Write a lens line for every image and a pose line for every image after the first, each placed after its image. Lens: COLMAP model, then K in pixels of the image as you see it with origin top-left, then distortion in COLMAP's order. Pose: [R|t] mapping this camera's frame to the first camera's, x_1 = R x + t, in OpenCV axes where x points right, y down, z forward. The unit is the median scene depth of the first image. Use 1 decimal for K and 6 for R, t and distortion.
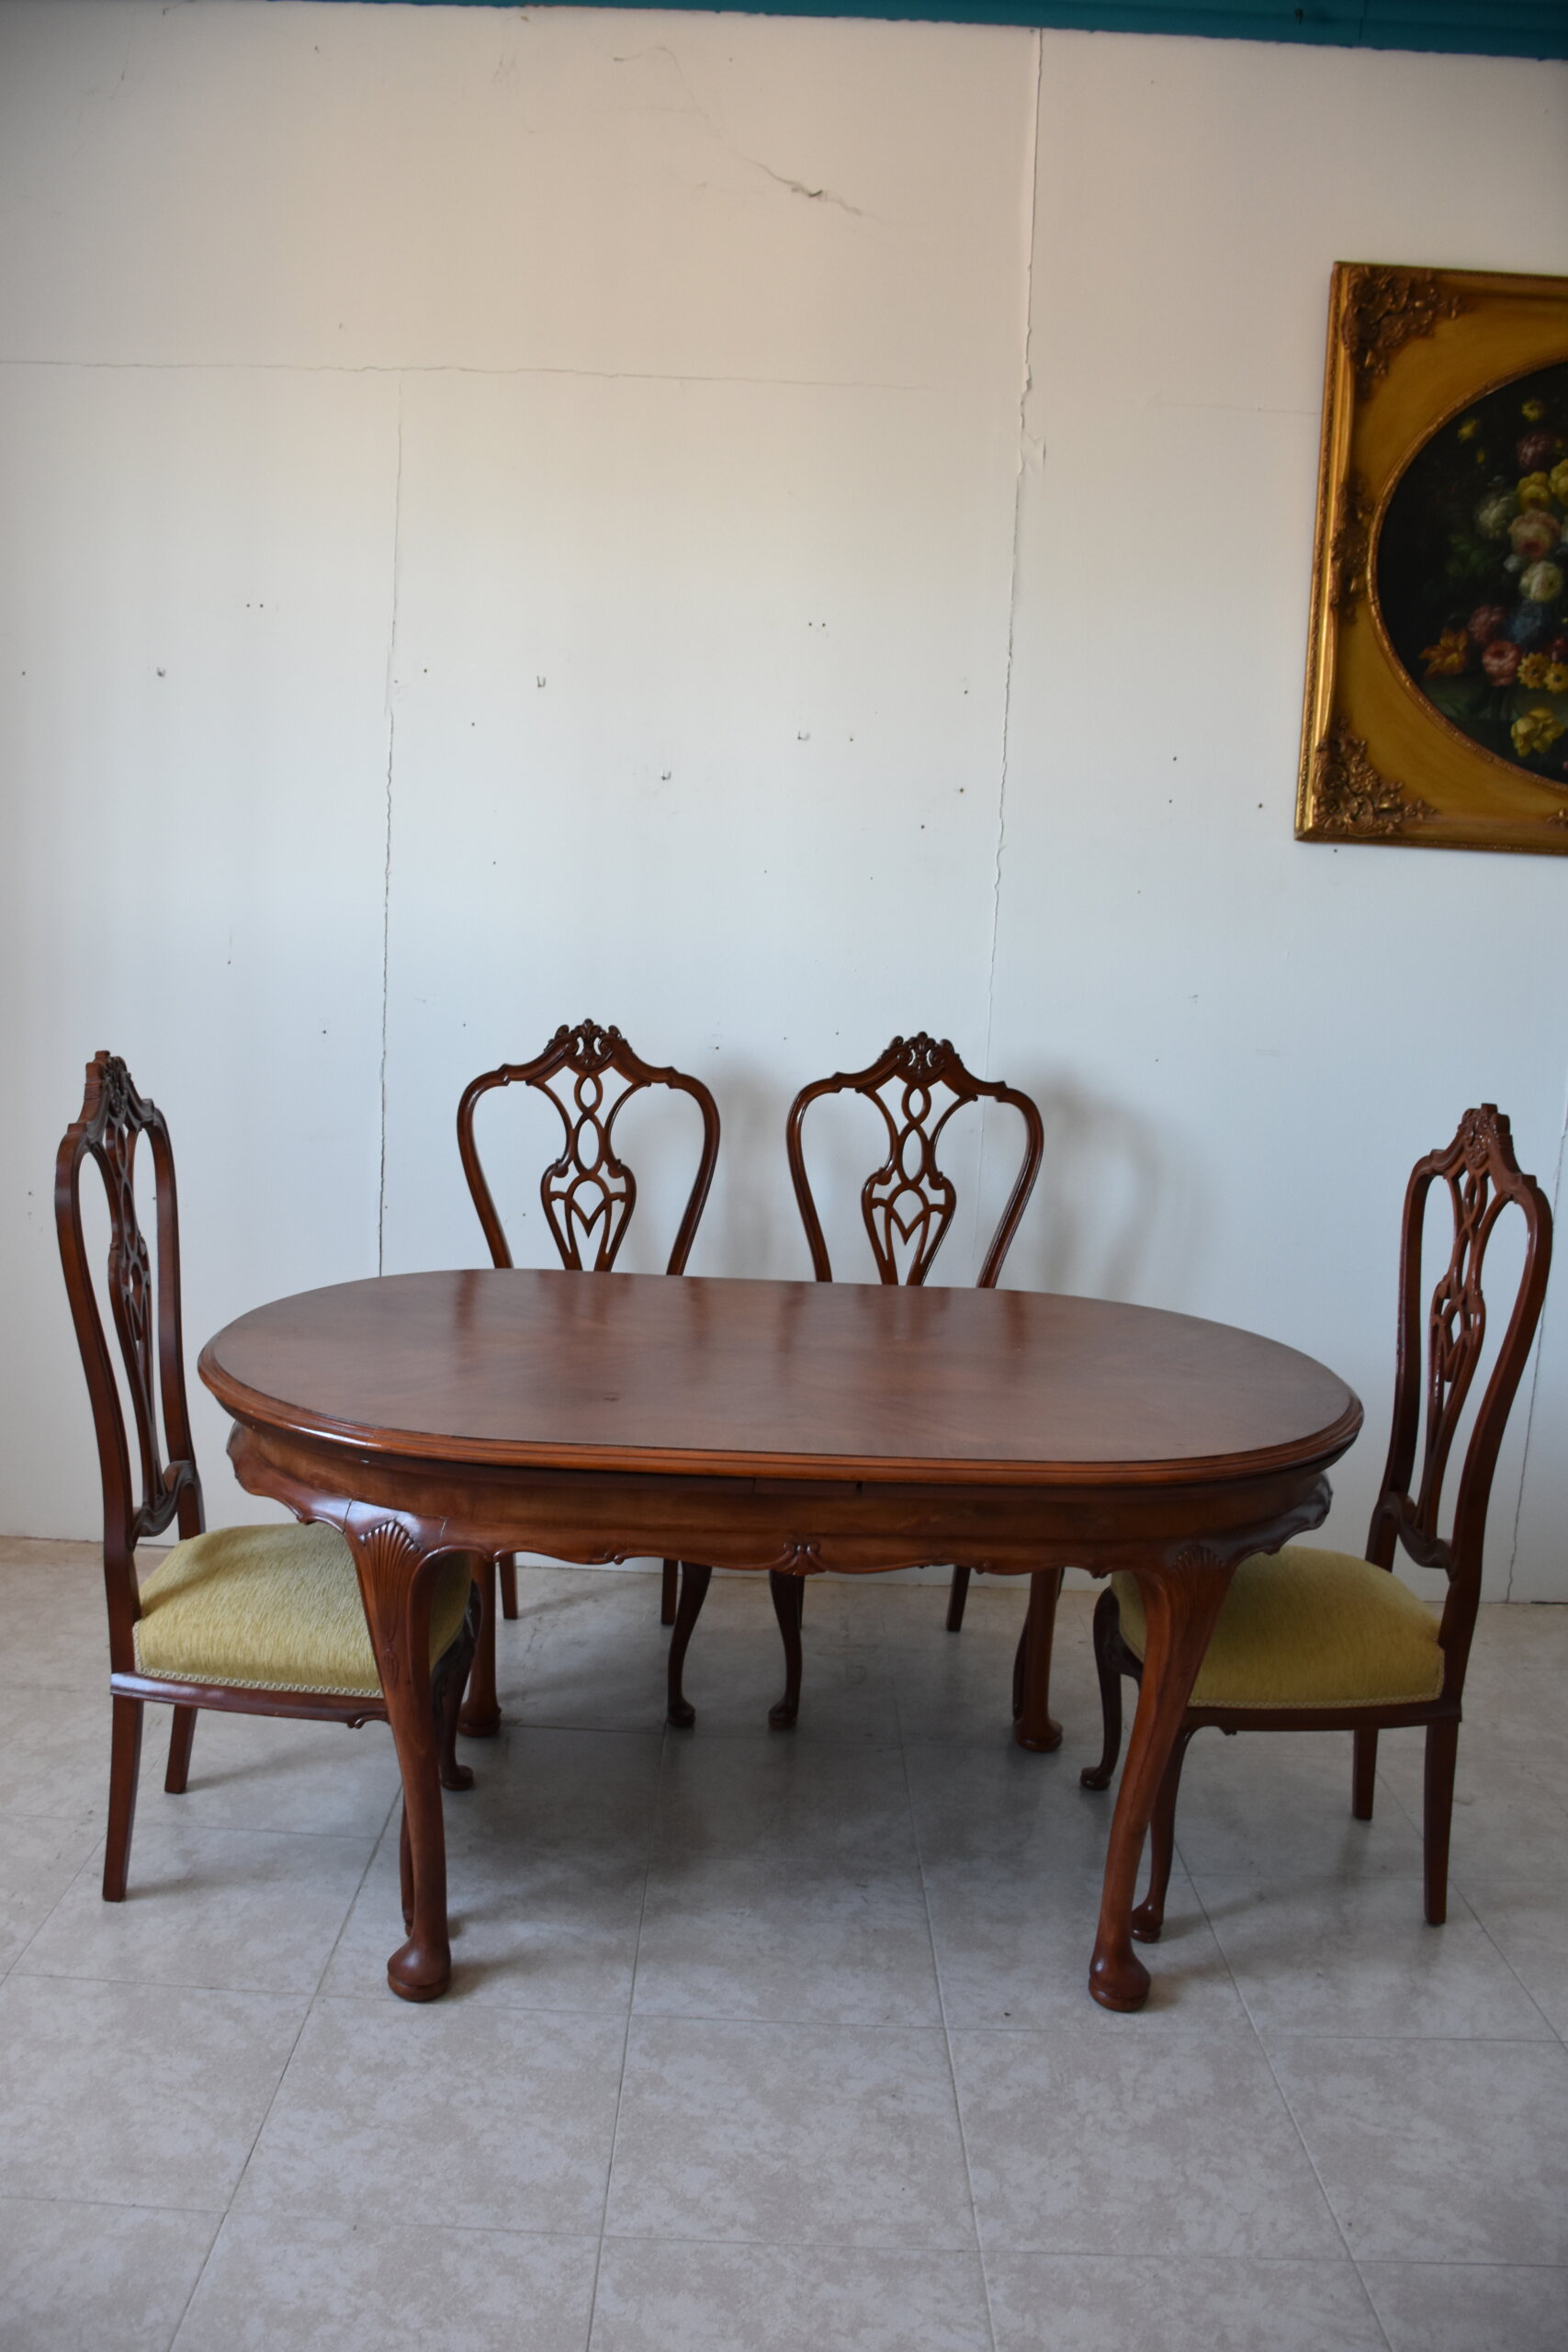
lens RADIAL K [[1834.0, 0, 752.6], [0, 1834.0, 1206.8], [0, 0, 1]] dist [-0.157661, 0.106429]
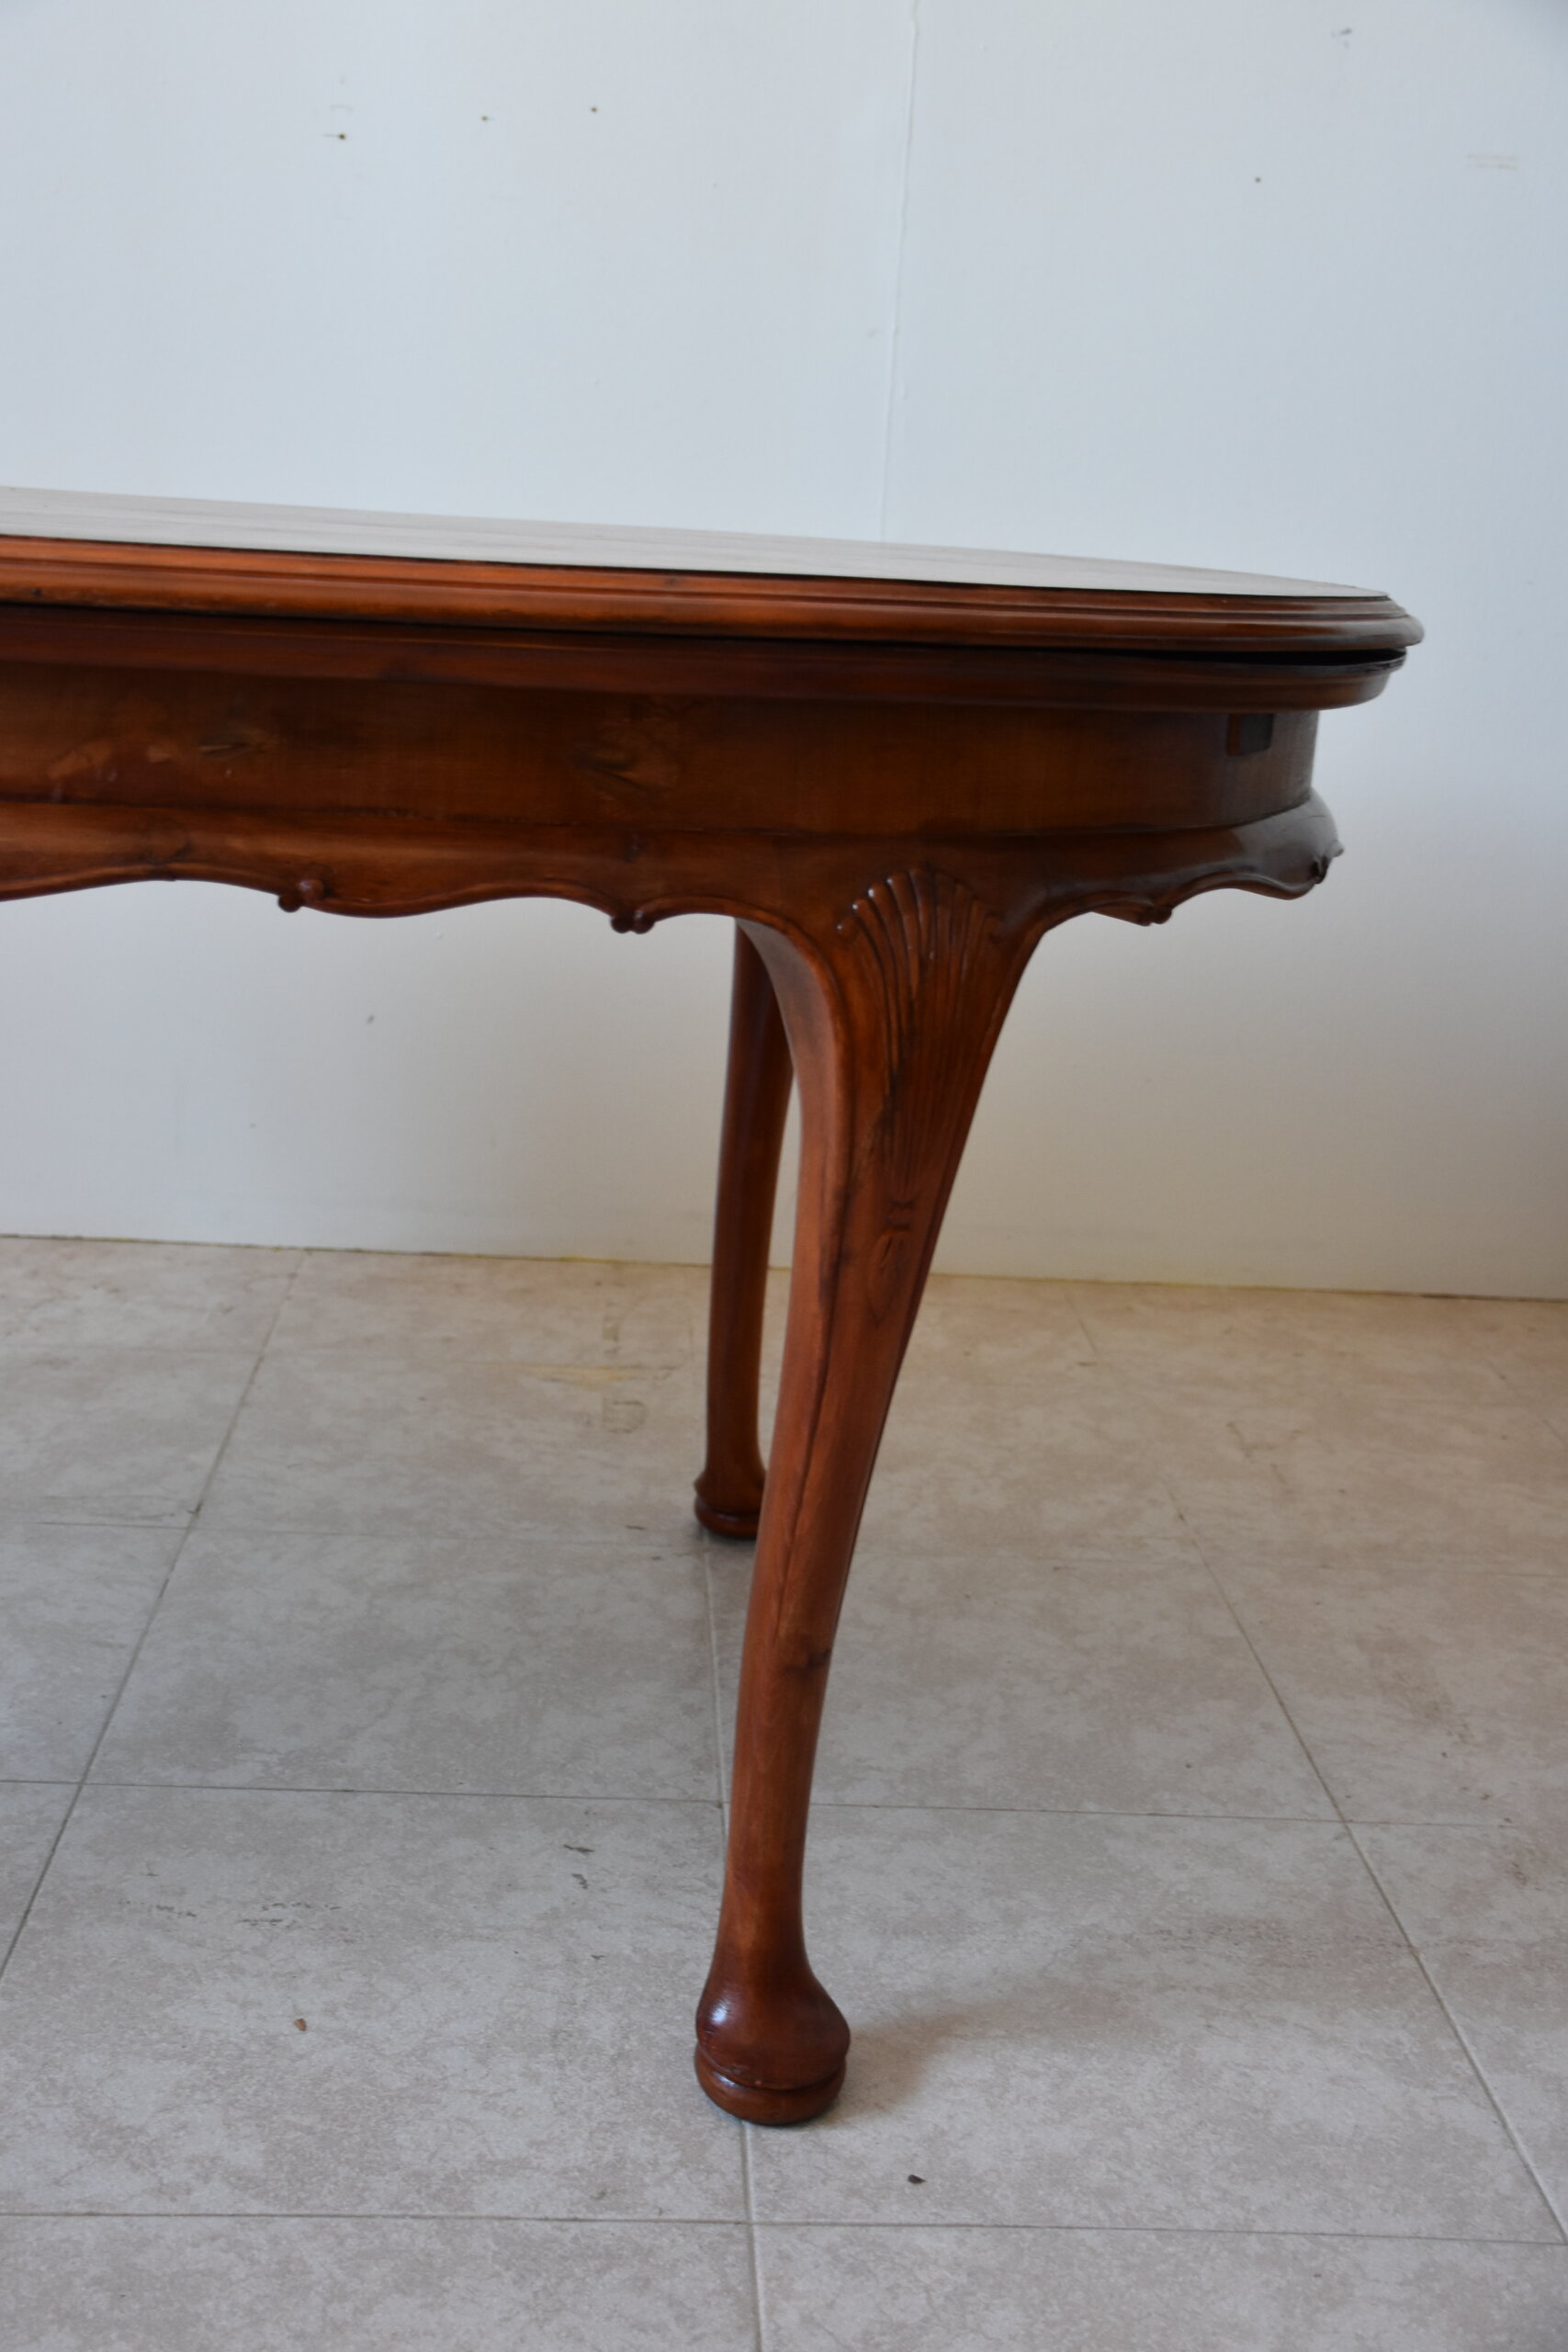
lens RADIAL K [[2548.2, 0, 756.5], [0, 2548.2, 1205.8], [0, 0, 1]] dist [0.046804, 0.000000]
pose [[0.998345, -0.002891, 0.057439, 0.077684], [-0.003495, 0.993839, 0.110778, 0.183251], [-0.057406, -0.110795, 0.992184, 0.475049]]
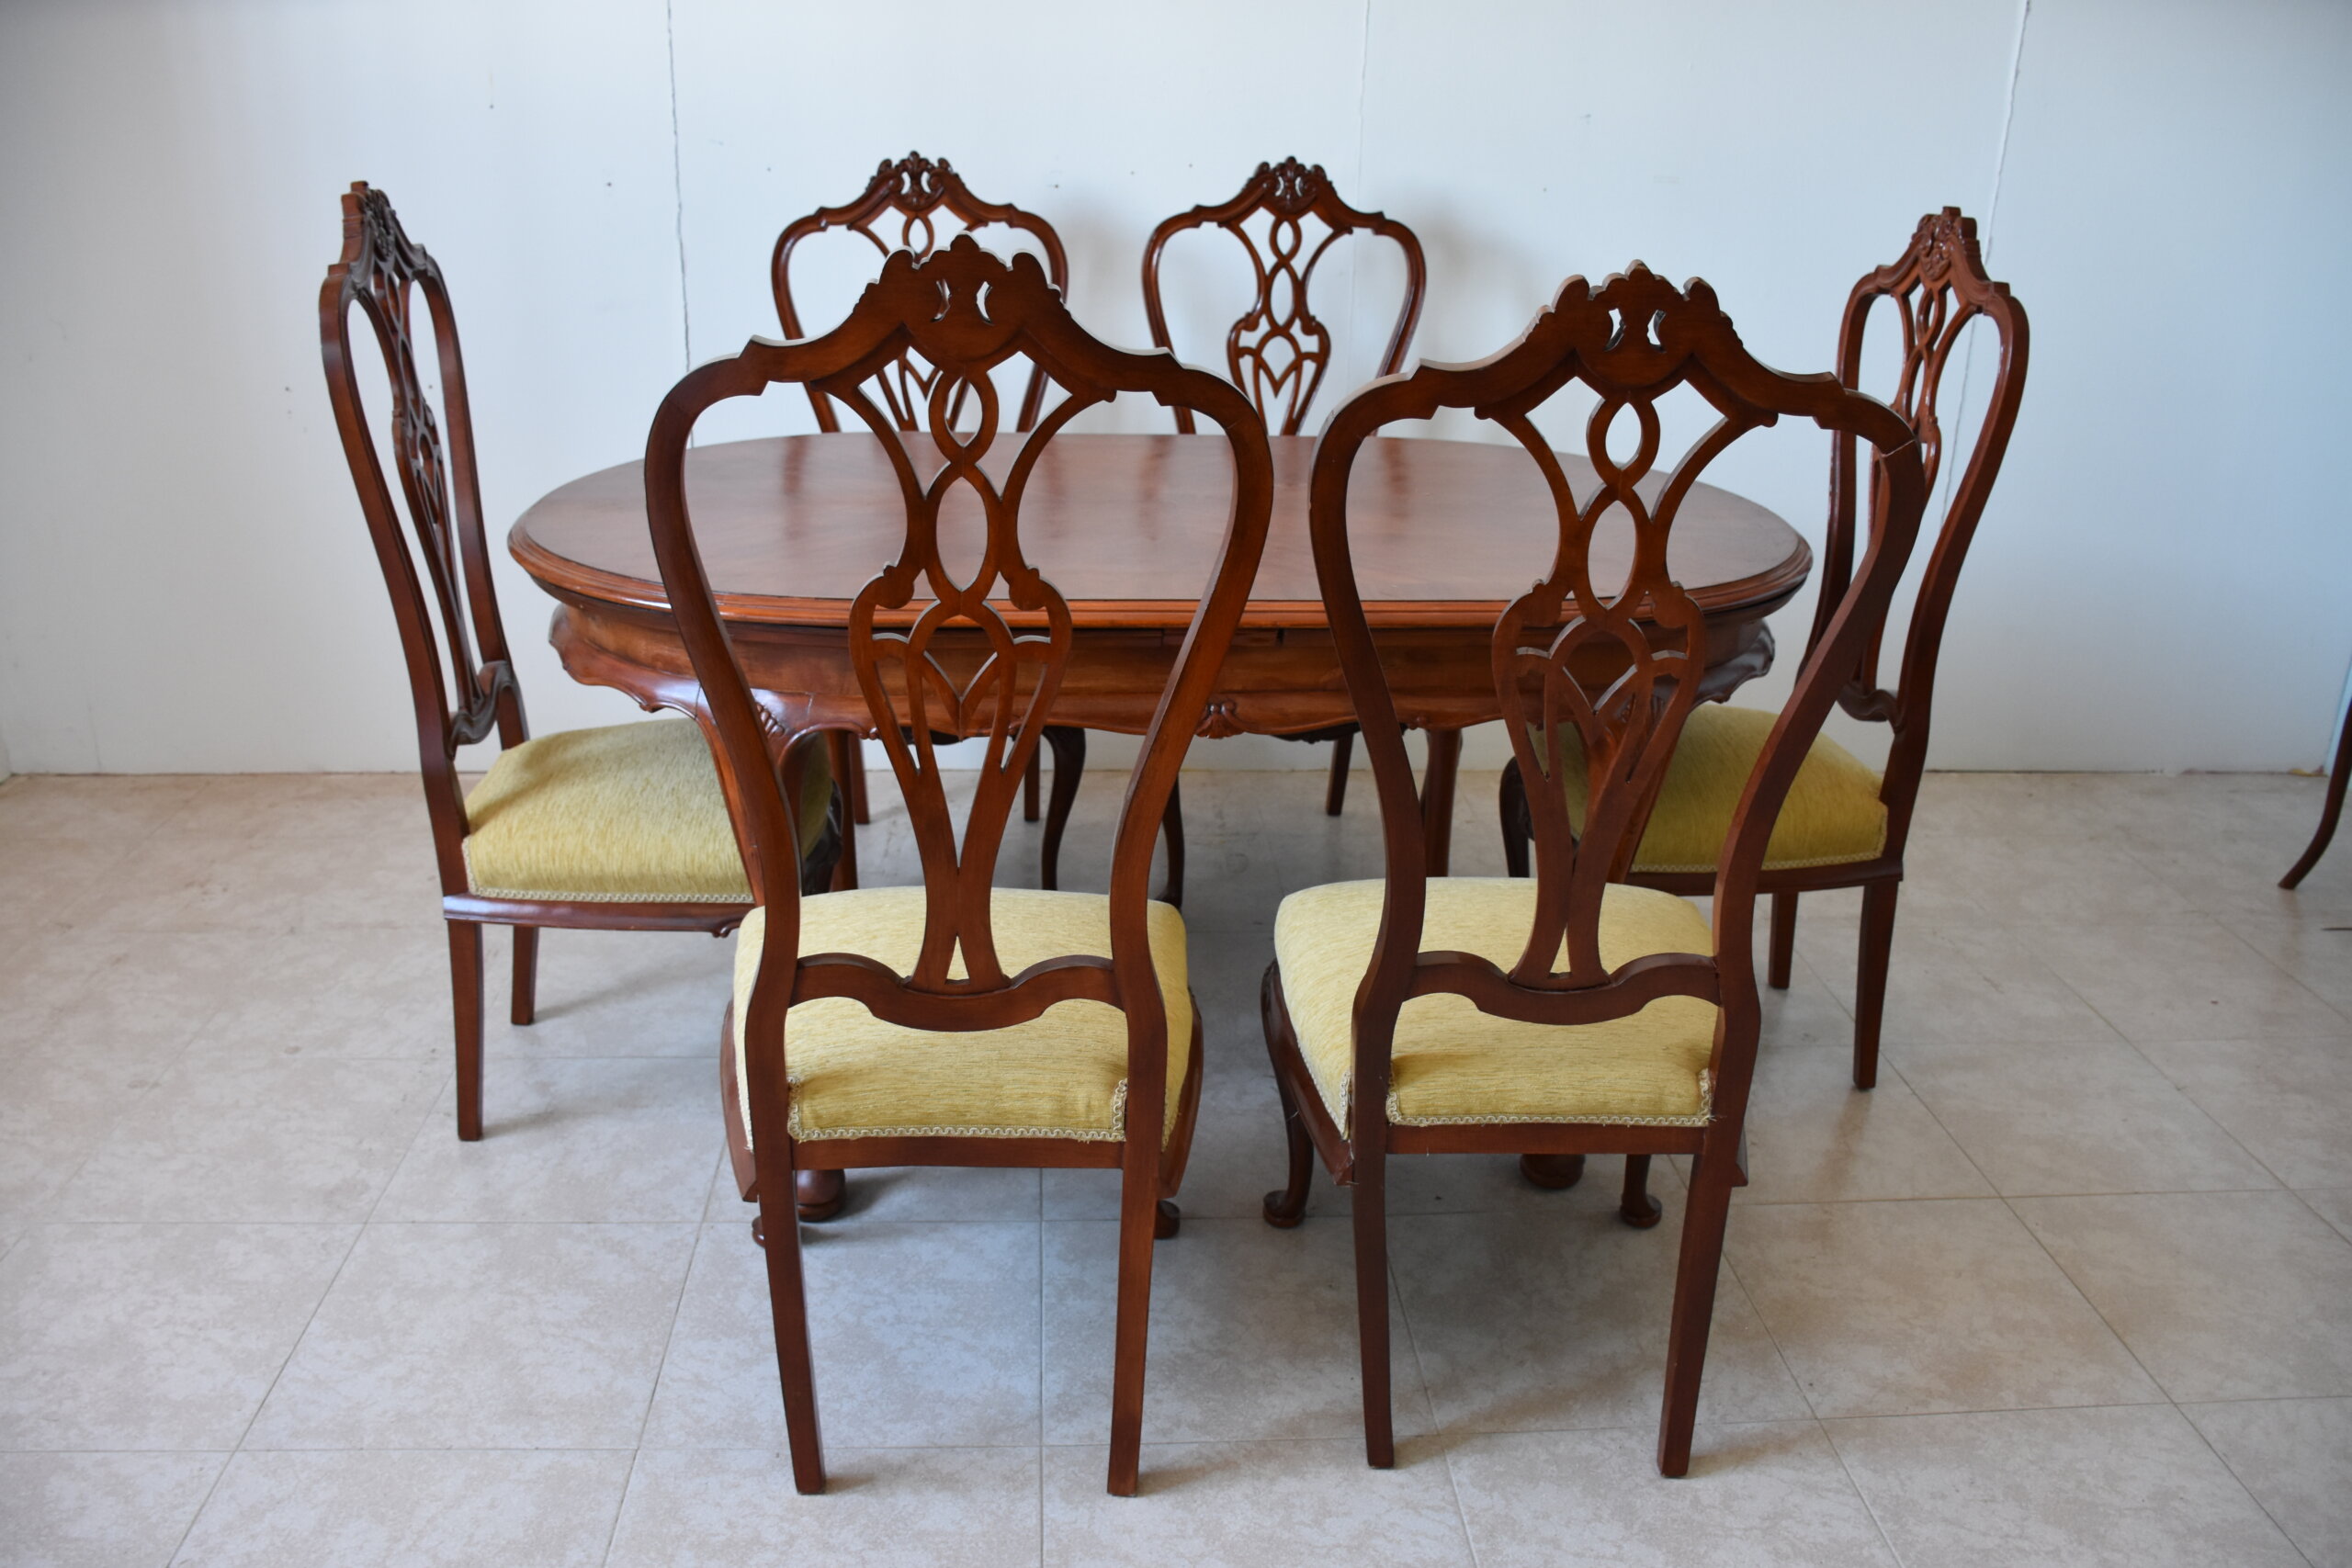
lens RADIAL K [[1834.0, 0, 1169.6], [0, 1834.0, 871.3], [0, 0, 1]] dist [-0.157661, 0.106429]
pose [[0.996987, -0.046267, 0.062252, -0.052758], [0.030352, 0.971324, 0.235814, 0.050502], [-0.071377, -0.233215, 0.969802, 0.107445]]
